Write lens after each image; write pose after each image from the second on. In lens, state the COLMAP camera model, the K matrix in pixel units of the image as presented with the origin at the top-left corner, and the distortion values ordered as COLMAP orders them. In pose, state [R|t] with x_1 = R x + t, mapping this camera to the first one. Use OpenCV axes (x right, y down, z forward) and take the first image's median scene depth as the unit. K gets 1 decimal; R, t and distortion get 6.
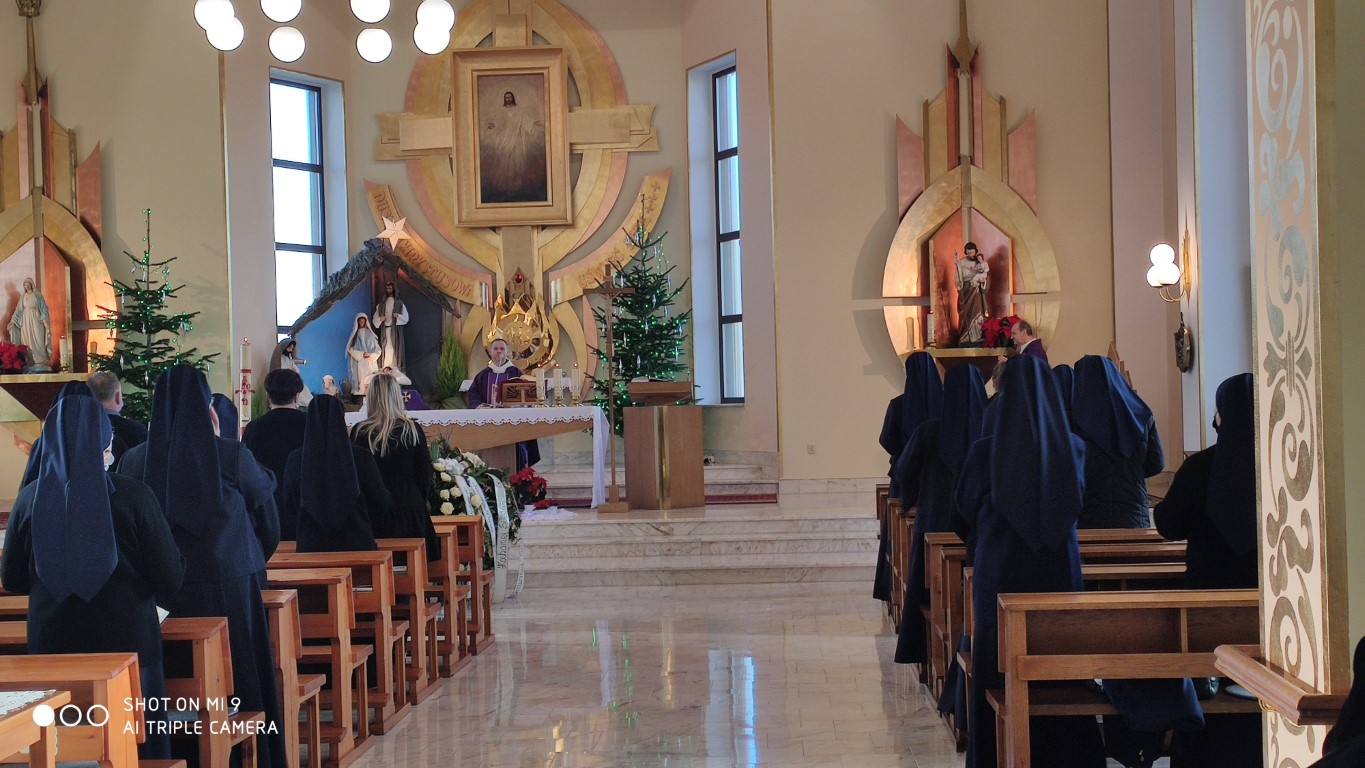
lens RADIAL K [[1724.2, 0, 676.4], [0, 1724.2, 396.3], [0, 0, 1]] dist [0.083281, -0.030697]
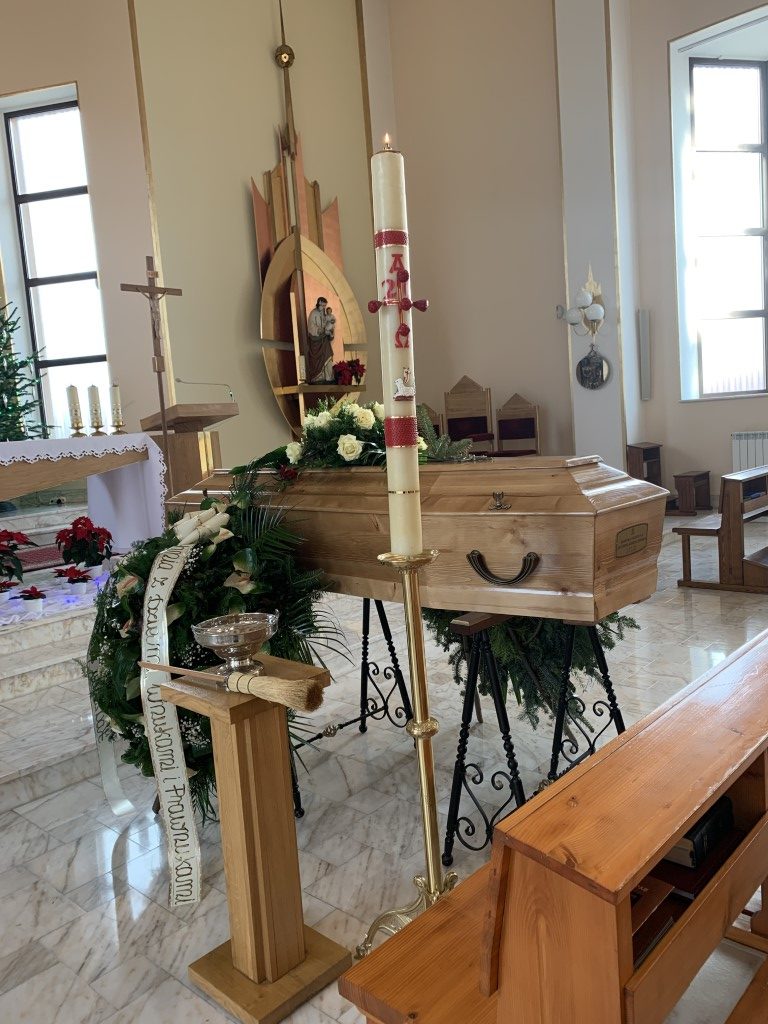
lens RADIAL K [[778.5, 0, 387.6], [0, 778.5, 506.8], [0, 0, 1]] dist [0.075440, -0.101500]
pose [[0.626457, -0.100578, 0.772940, -0.220501], [0.058149, 0.994907, 0.082332, 0.013691], [-0.777284, -0.006632, 0.629115, 0.563176]]
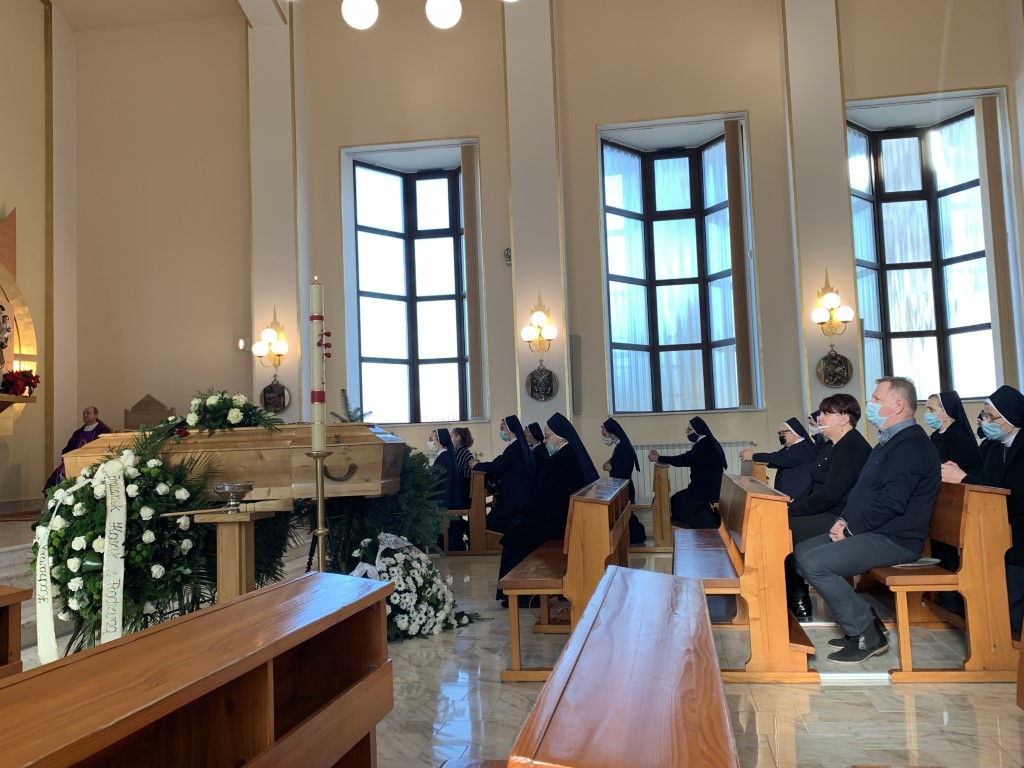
lens RADIAL K [[957.4, 0, 508.9], [0, 957.4, 365.0], [0, 0, 1]] dist [0.123395, -0.314156]
pose [[0.102384, 0.107197, 0.988952, -0.403279], [0.037144, 0.993071, -0.111489, 0.034994], [-0.994051, 0.048148, 0.097693, 0.541479]]
